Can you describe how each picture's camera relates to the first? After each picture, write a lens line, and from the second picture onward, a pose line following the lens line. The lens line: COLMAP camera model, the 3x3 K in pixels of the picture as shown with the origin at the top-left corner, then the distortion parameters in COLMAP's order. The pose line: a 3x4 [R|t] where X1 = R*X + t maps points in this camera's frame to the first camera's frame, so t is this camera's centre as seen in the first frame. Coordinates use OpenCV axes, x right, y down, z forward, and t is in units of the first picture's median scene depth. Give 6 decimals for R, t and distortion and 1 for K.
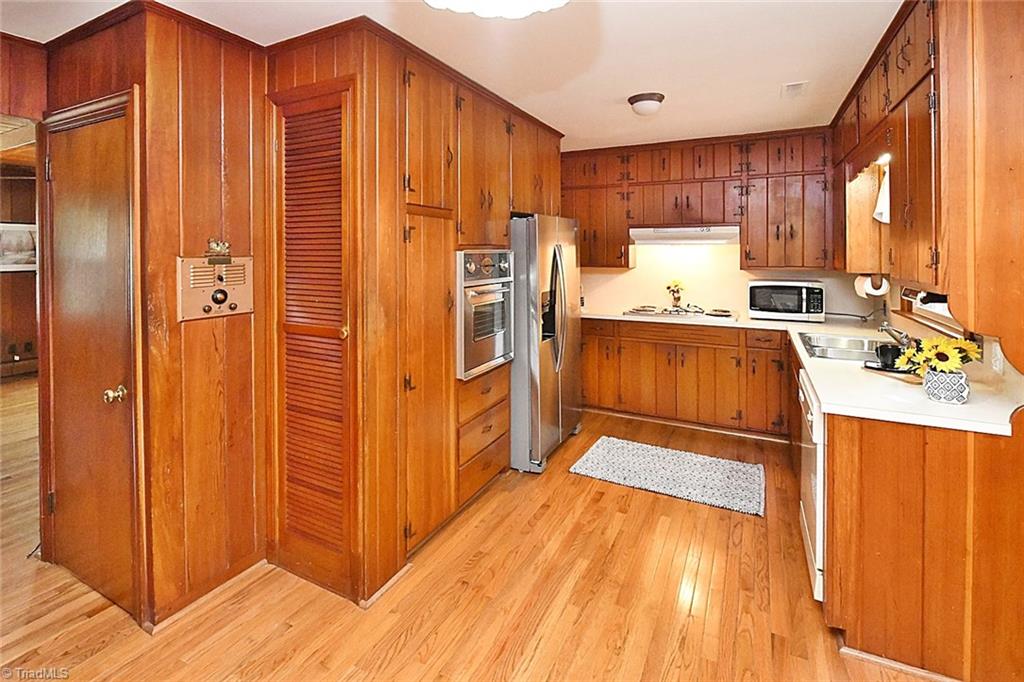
lens RADIAL K [[475.9, 0, 505.1], [0, 475.9, 252.7], [0, 0, 1]] dist [-0.002397, -0.000767]
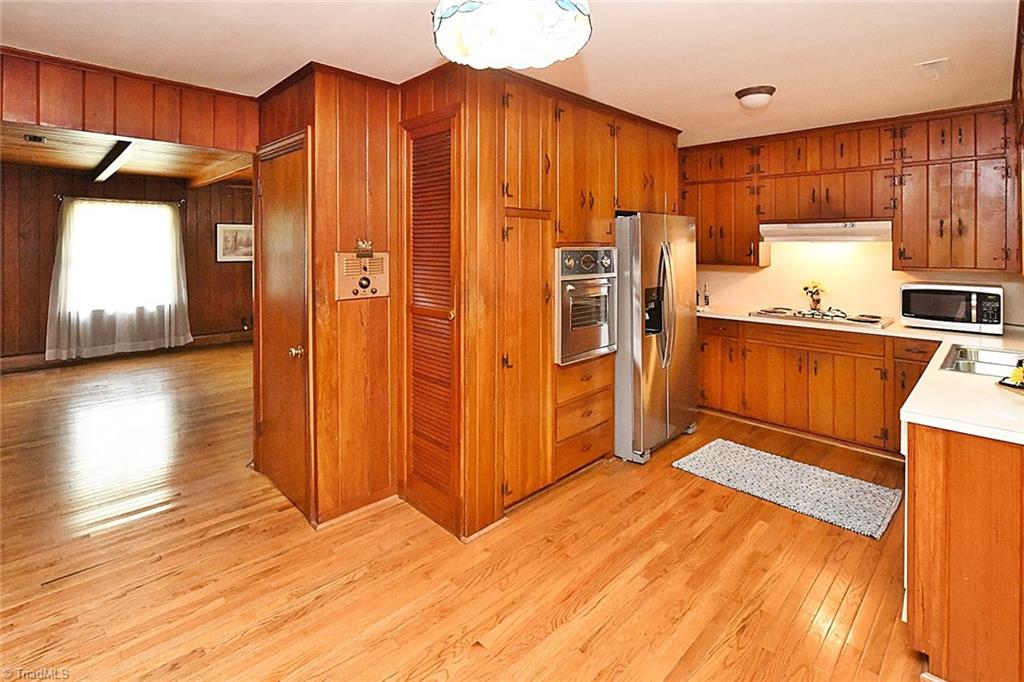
lens RADIAL K [[489.3, 0, 510.9], [0, 489.3, 246.7], [0, 0, 1]] dist [-0.001902, 0.000966]
pose [[0.952620, 0.004982, -0.304121, 0.162936], [-0.005608, 0.999984, -0.001183, -0.005685], [0.304110, 0.002833, 0.952633, -0.130432]]
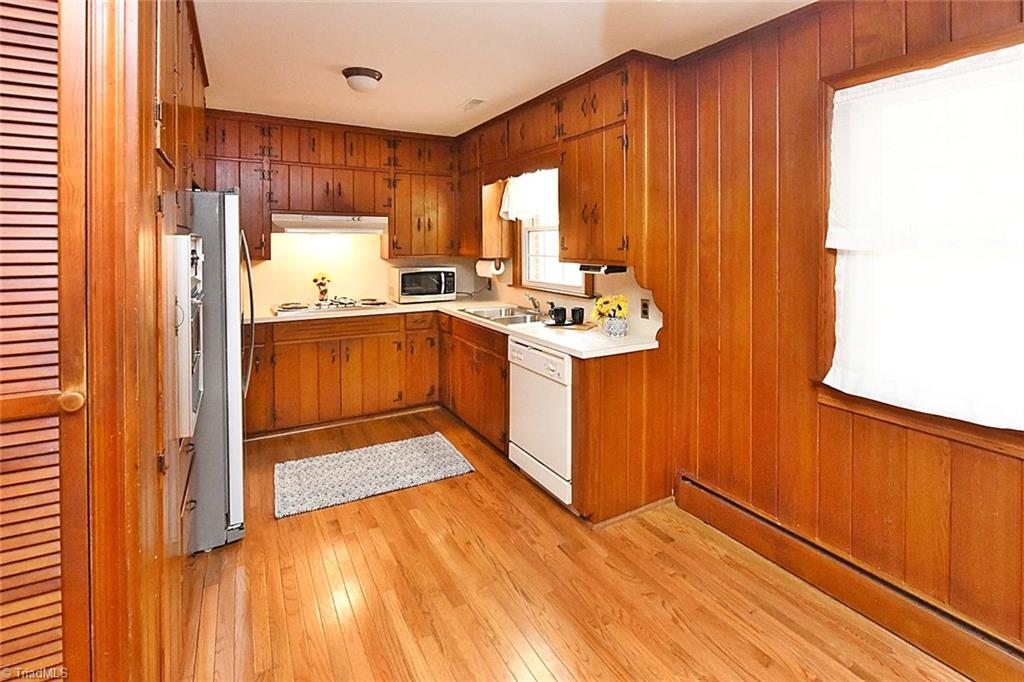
lens RADIAL K [[489.3, 0, 510.9], [0, 489.3, 246.7], [0, 0, 1]] dist [-0.001902, 0.000966]
pose [[0.544311, -0.002992, 0.838878, -0.446292], [0.002411, 0.999995, 0.002002, 0.013330], [-0.838880, 0.000933, 0.544315, 0.315382]]
